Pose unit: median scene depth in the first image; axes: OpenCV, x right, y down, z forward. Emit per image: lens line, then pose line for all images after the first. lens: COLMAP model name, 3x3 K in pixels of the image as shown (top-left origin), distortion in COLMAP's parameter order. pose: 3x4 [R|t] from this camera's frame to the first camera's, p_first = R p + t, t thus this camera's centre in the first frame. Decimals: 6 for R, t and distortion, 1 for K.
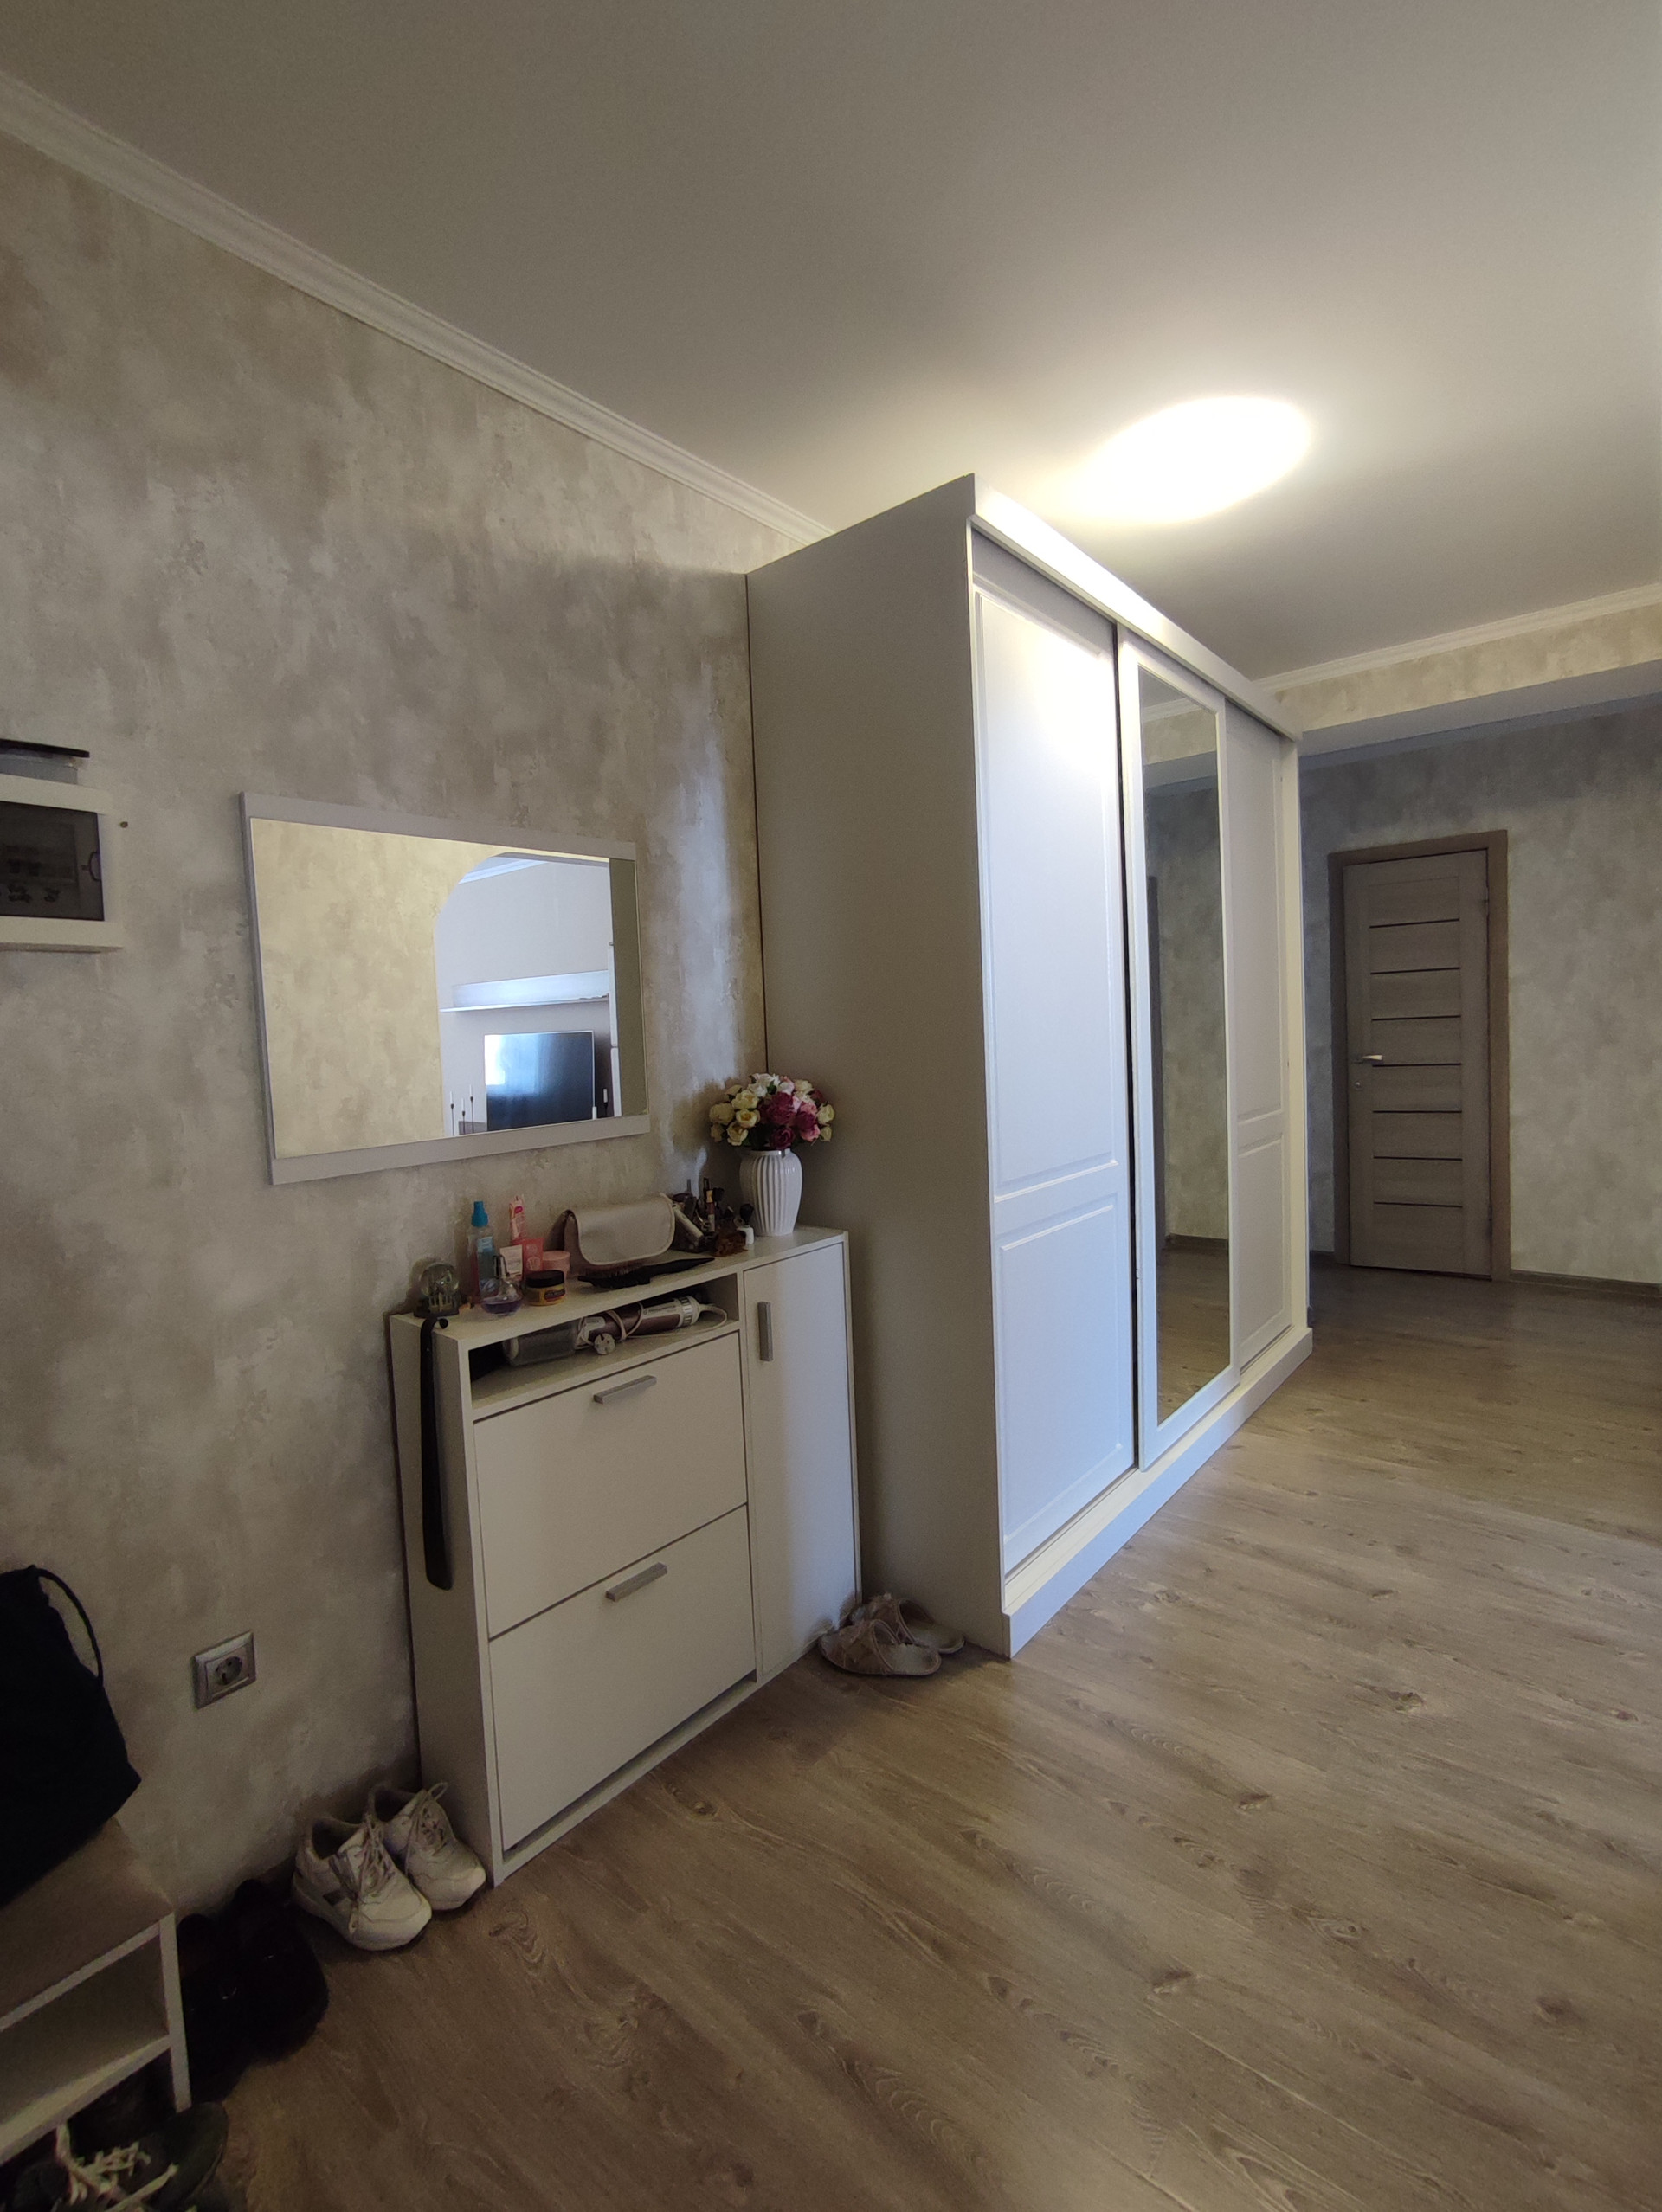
lens RADIAL K [[1008.6, 0, 835.4], [0, 1008.6, 1080.7], [0, 0, 1]] dist [-0.017241, 0.022910]
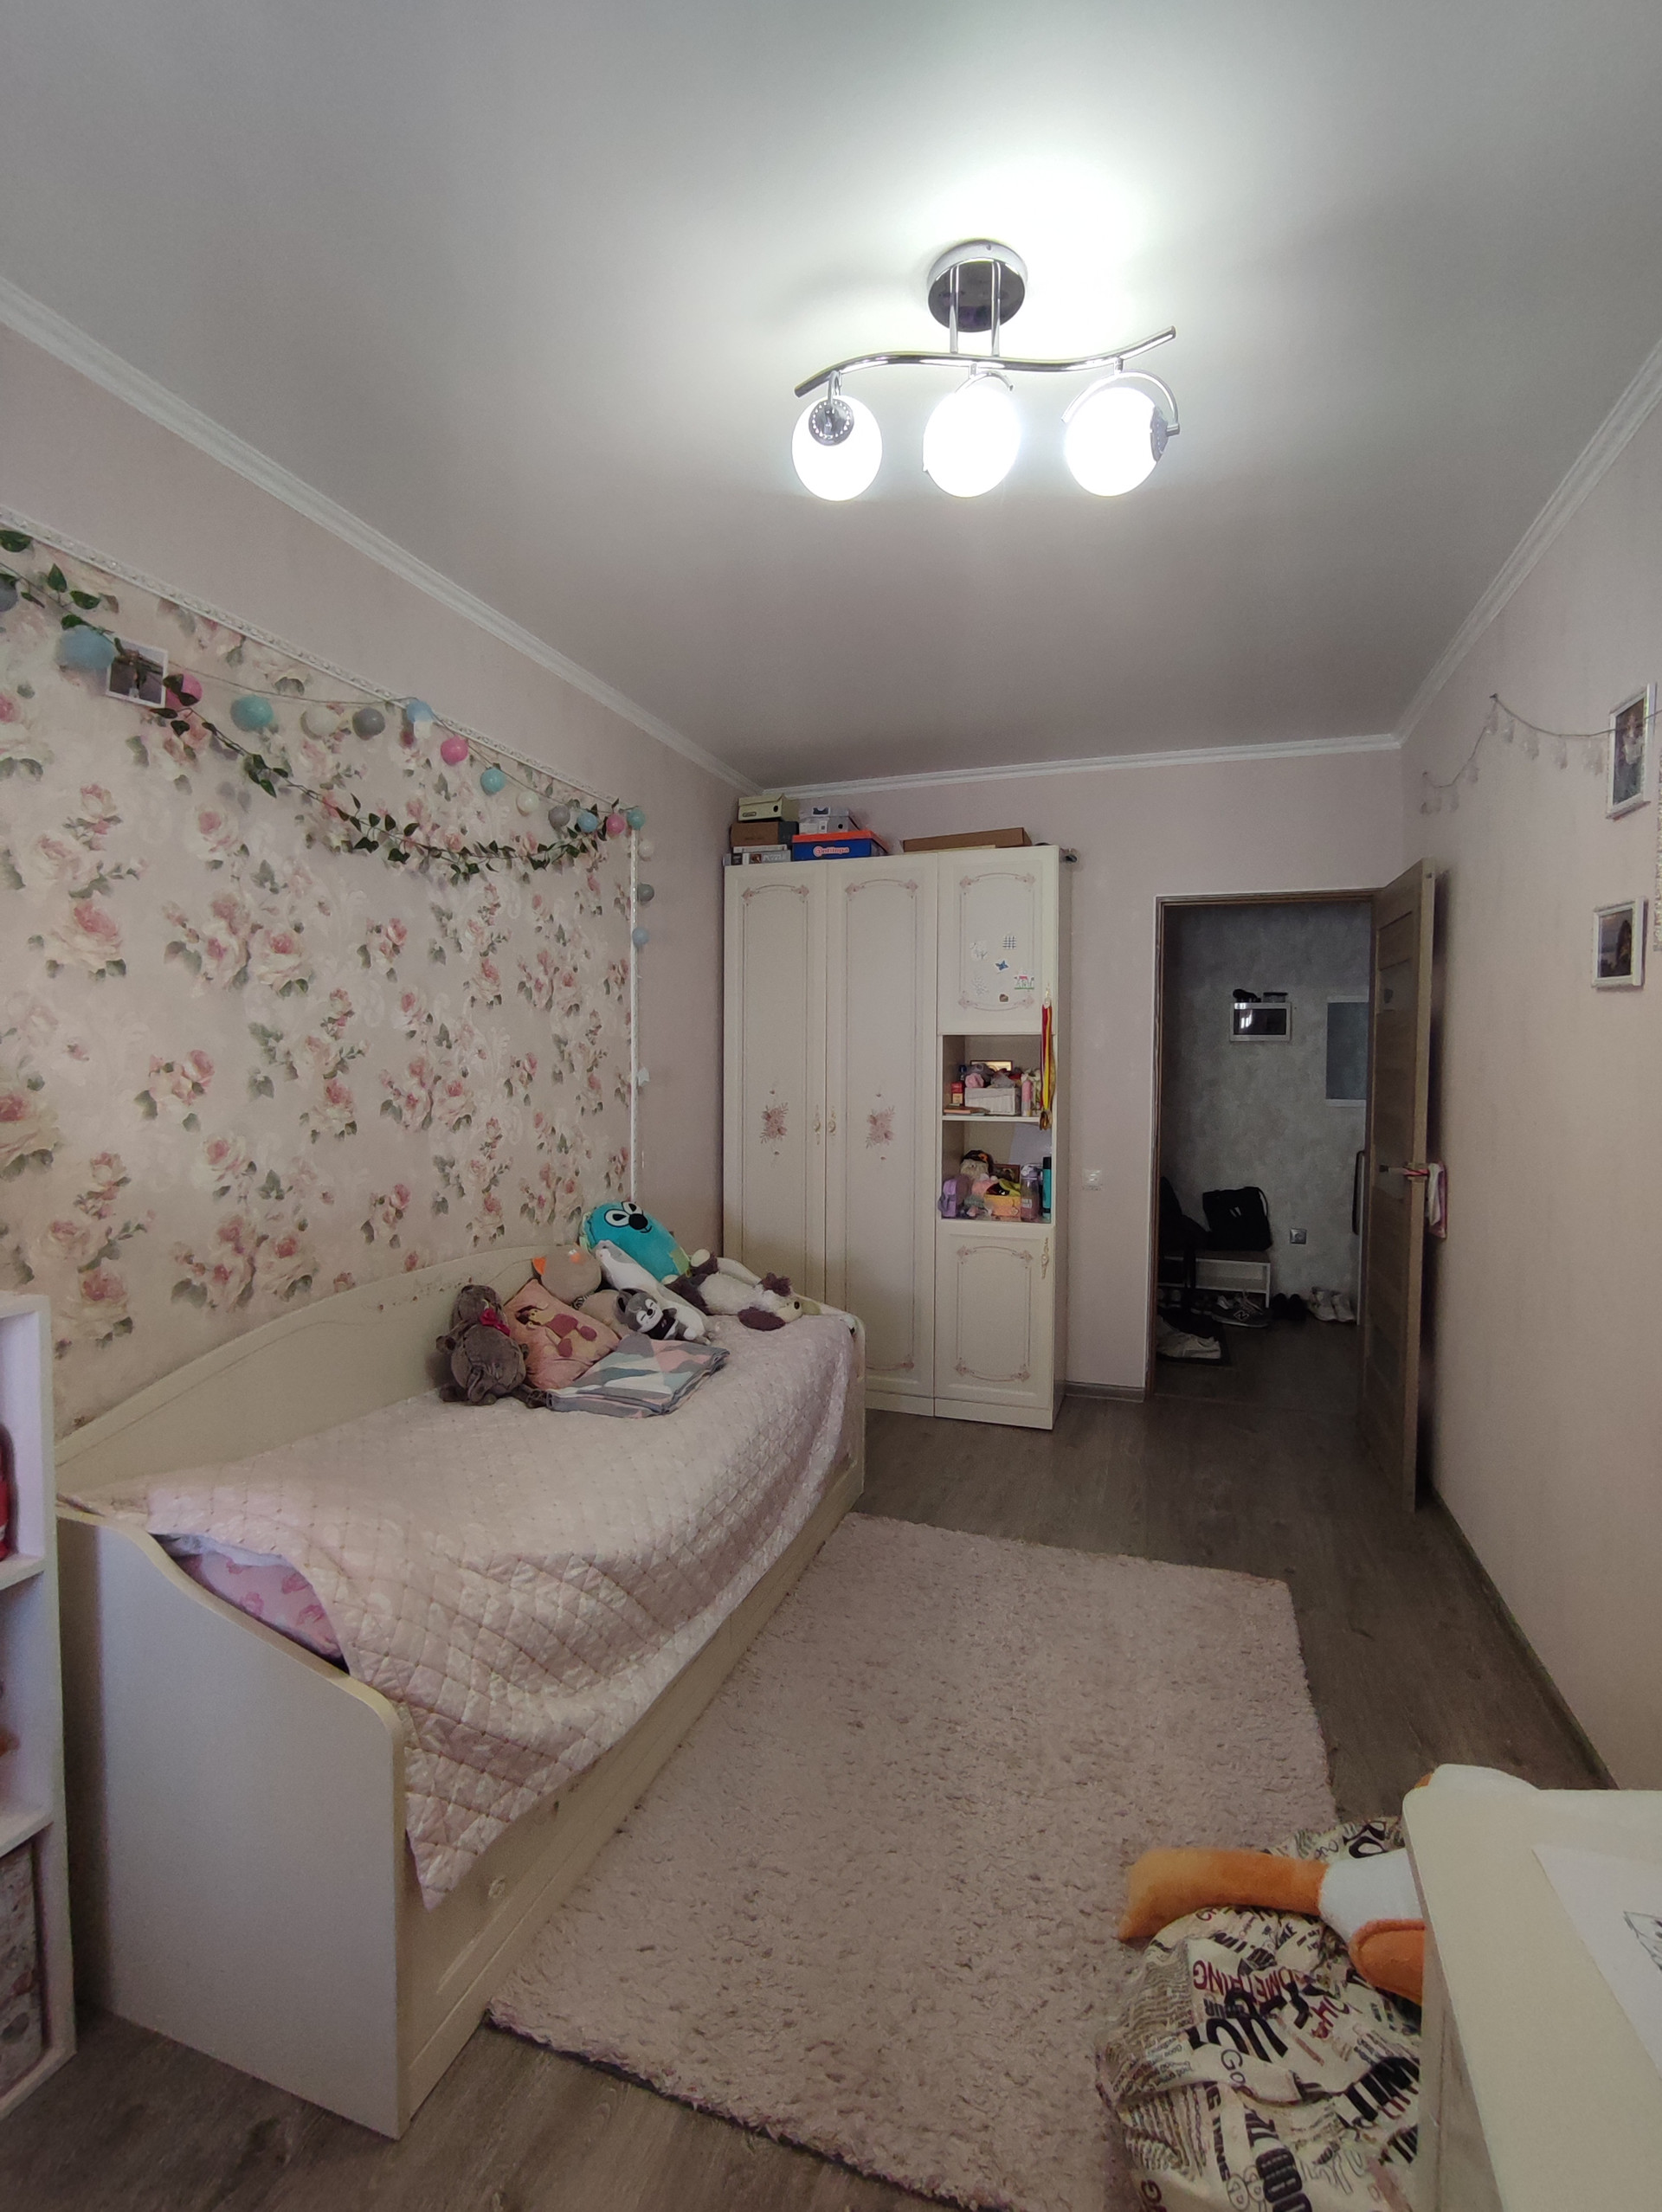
lens RADIAL K [[1008.6, 0, 835.4], [0, 1008.6, 1080.7], [0, 0, 1]] dist [-0.017241, 0.022910]
pose [[0.346264, 0.065670, -0.935836, 2.170927], [-0.070645, 0.996540, 0.043791, -0.024769], [0.935473, 0.050949, 0.349706, -1.857282]]
